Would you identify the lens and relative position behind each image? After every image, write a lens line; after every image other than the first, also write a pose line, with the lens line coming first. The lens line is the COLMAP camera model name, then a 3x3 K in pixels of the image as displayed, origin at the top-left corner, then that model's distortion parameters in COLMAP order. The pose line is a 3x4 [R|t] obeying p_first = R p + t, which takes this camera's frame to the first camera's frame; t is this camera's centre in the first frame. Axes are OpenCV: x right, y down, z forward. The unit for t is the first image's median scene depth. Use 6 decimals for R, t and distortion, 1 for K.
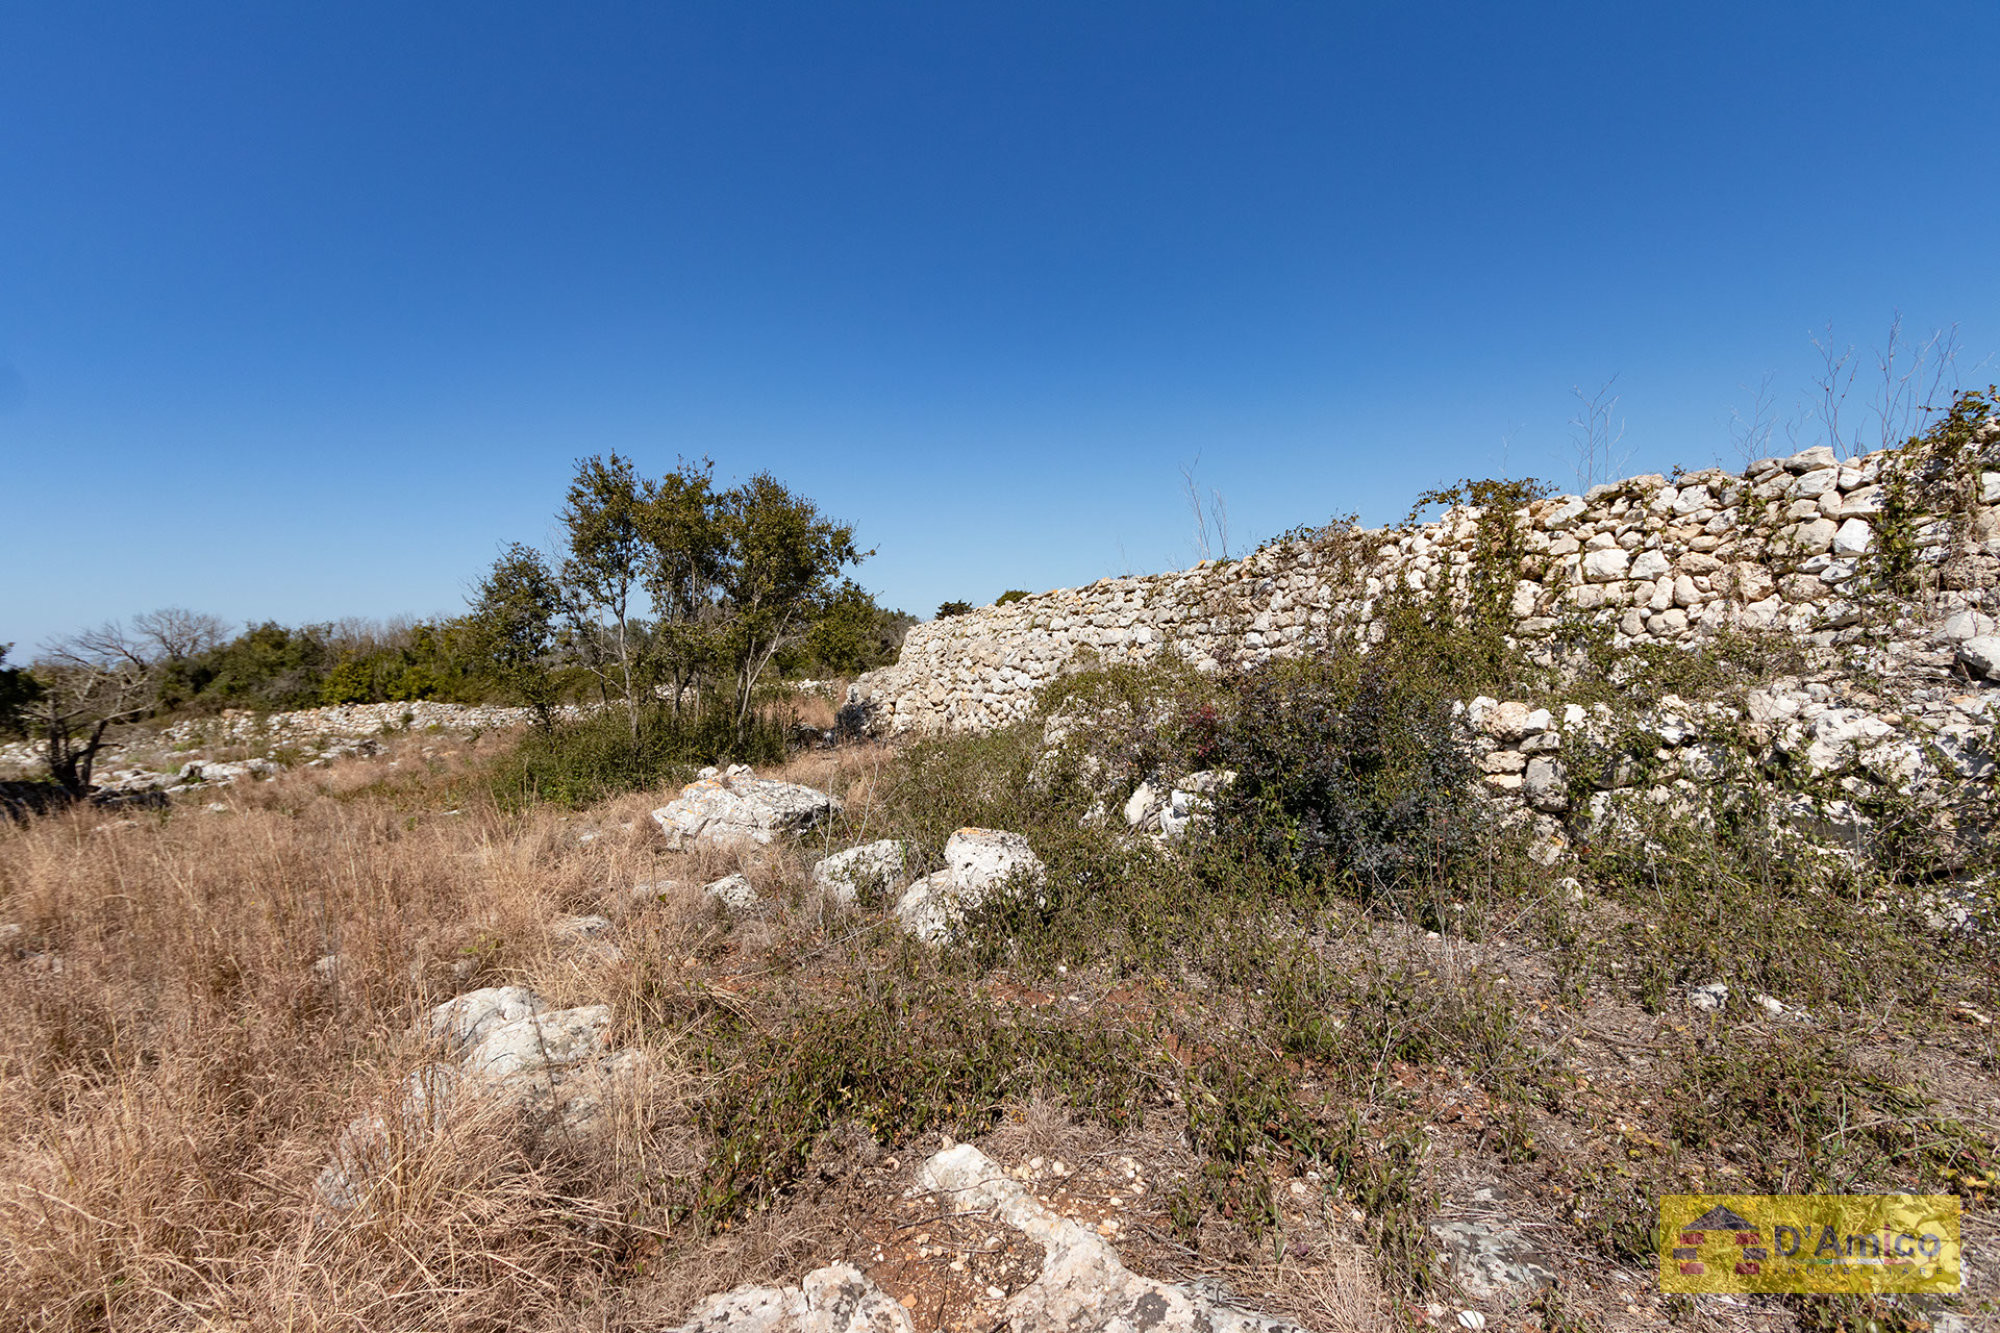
lens RADIAL K [[876.9, 0, 1000.0], [0, 876.9, 666.5], [0, 0, 1]] dist [-0.000930, -0.000577]
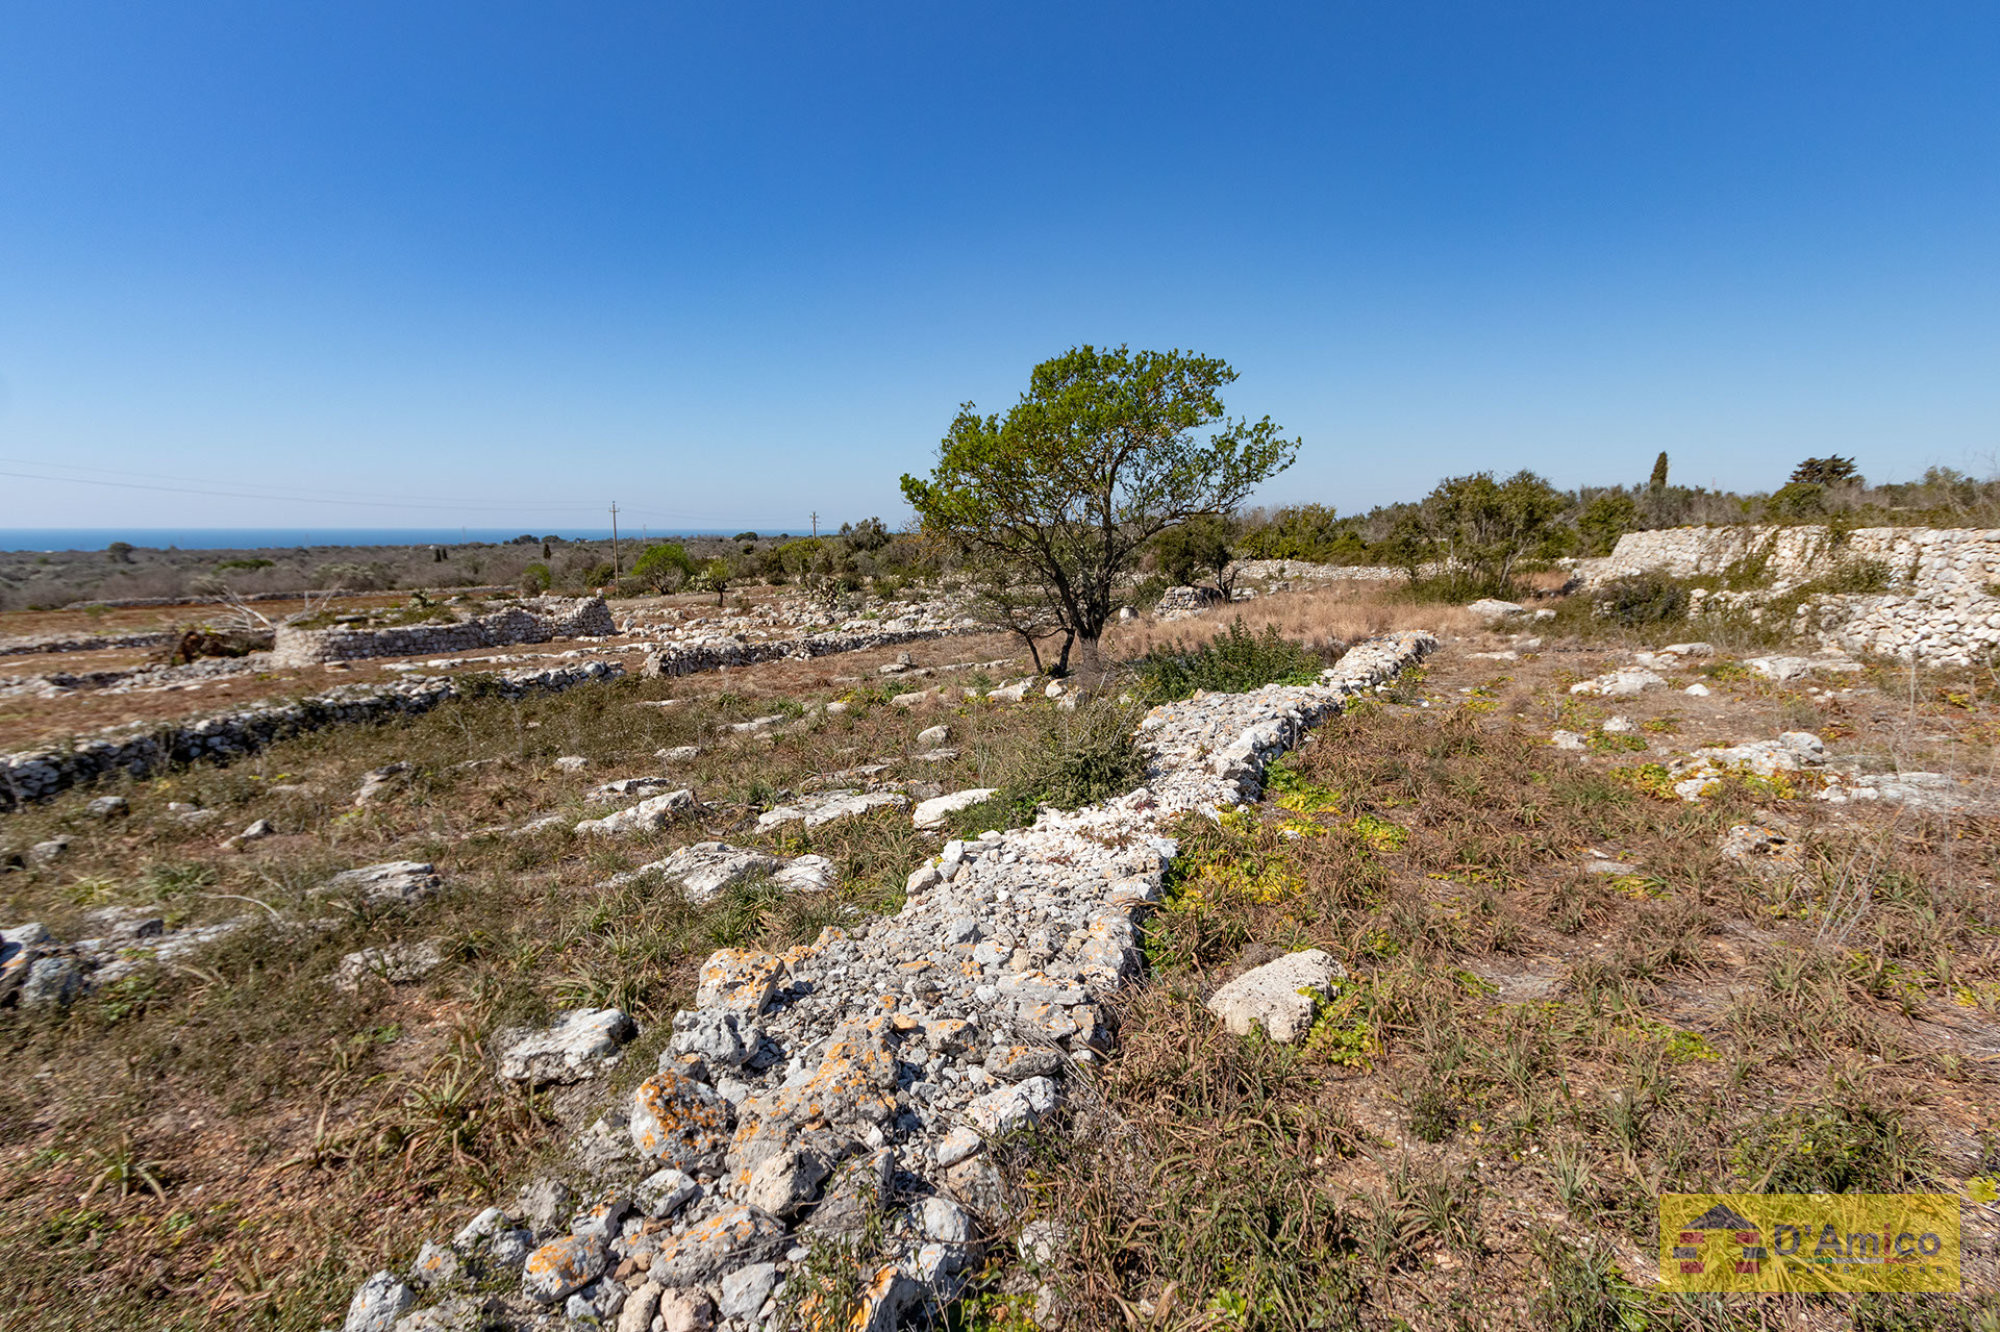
lens RADIAL K [[876.9, 0, 1000.0], [0, 876.9, 666.0], [0, 0, 1]] dist [-0.000930, -0.000577]
pose [[0.677464, 0.129943, -0.723987, 0.407849], [-0.012129, 0.986112, 0.165641, -0.072425], [0.735456, -0.103434, 0.669631, -1.216075]]
